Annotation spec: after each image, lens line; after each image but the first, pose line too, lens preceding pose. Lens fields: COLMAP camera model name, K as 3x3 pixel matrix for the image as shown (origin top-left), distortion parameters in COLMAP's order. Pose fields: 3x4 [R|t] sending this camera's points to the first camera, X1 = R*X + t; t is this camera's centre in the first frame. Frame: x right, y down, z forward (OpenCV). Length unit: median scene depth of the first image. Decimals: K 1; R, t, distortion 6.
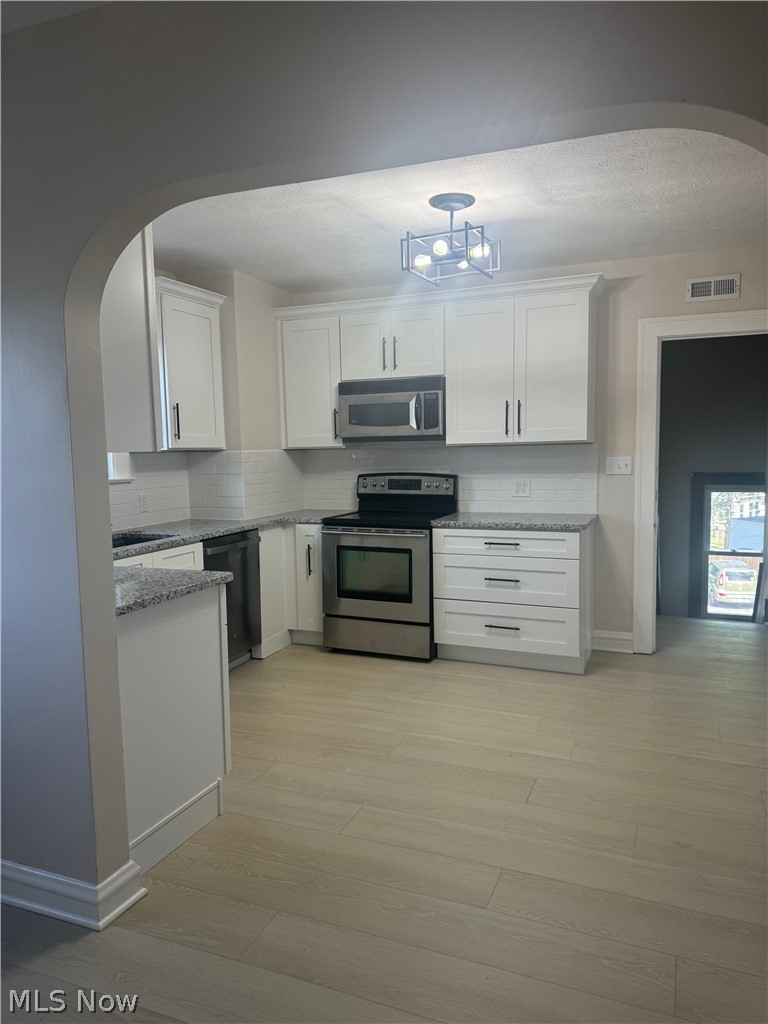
lens RADIAL K [[720.0, 0, 379.3], [0, 720.0, 513.2], [0, 0, 1]] dist [0.058996, -0.070587]
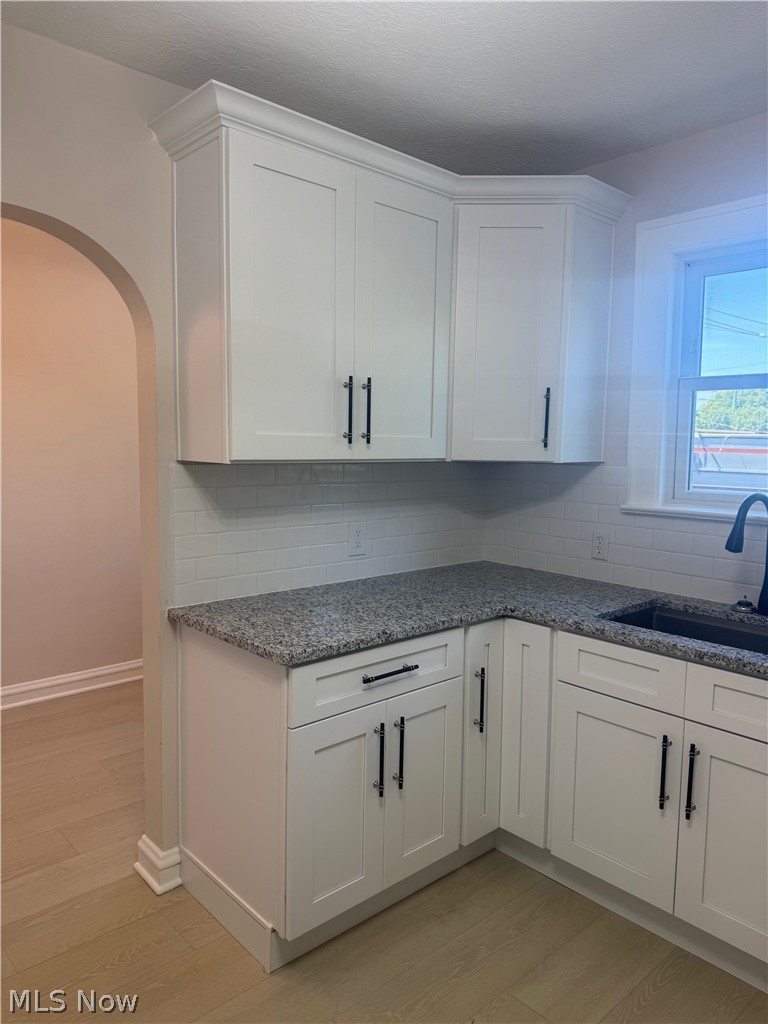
lens RADIAL K [[720.0, 0, 380.4], [0, 720.0, 508.4], [0, 0, 1]] dist [0.058996, -0.070587]
pose [[-0.417370, 0.099664, -0.903255, 0.200478], [-0.097504, 0.983318, 0.153552, -0.092223], [0.903491, 0.152159, -0.400690, 0.784664]]
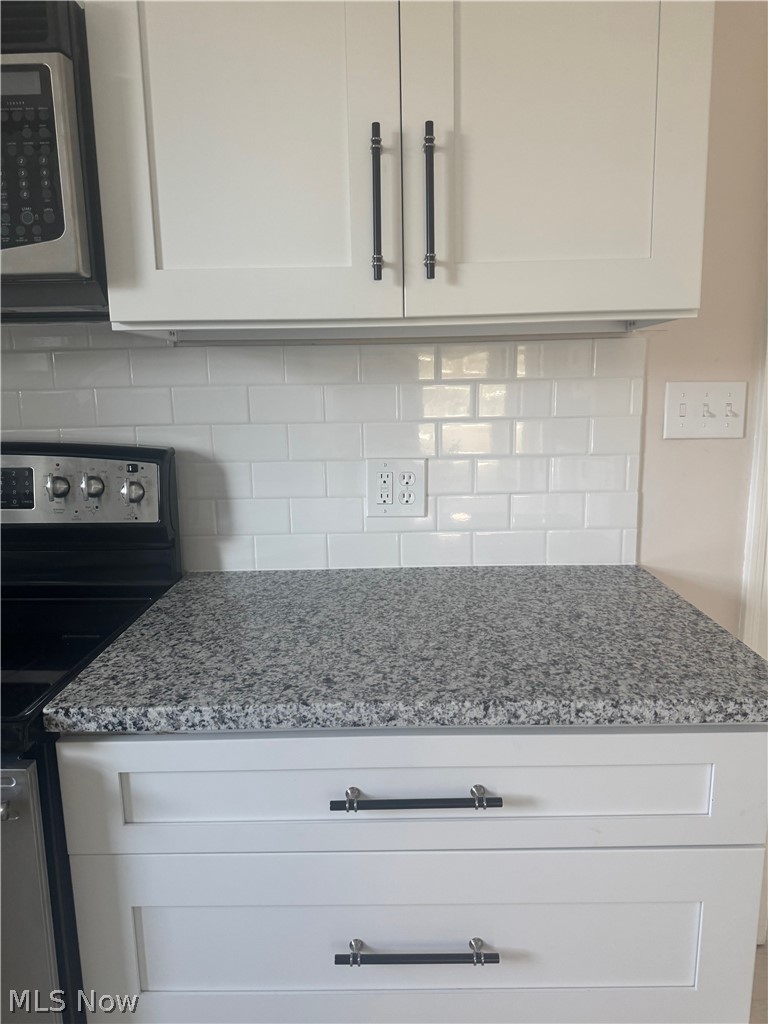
lens RADIAL K [[720.0, 0, 388.4], [0, 720.0, 515.2], [0, 0, 1]] dist [0.058996, -0.070587]
pose [[0.922871, -0.068681, 0.378934, 0.083207], [0.036751, 0.995184, 0.090870, -0.053069], [-0.383351, -0.069935, 0.920951, 0.754158]]
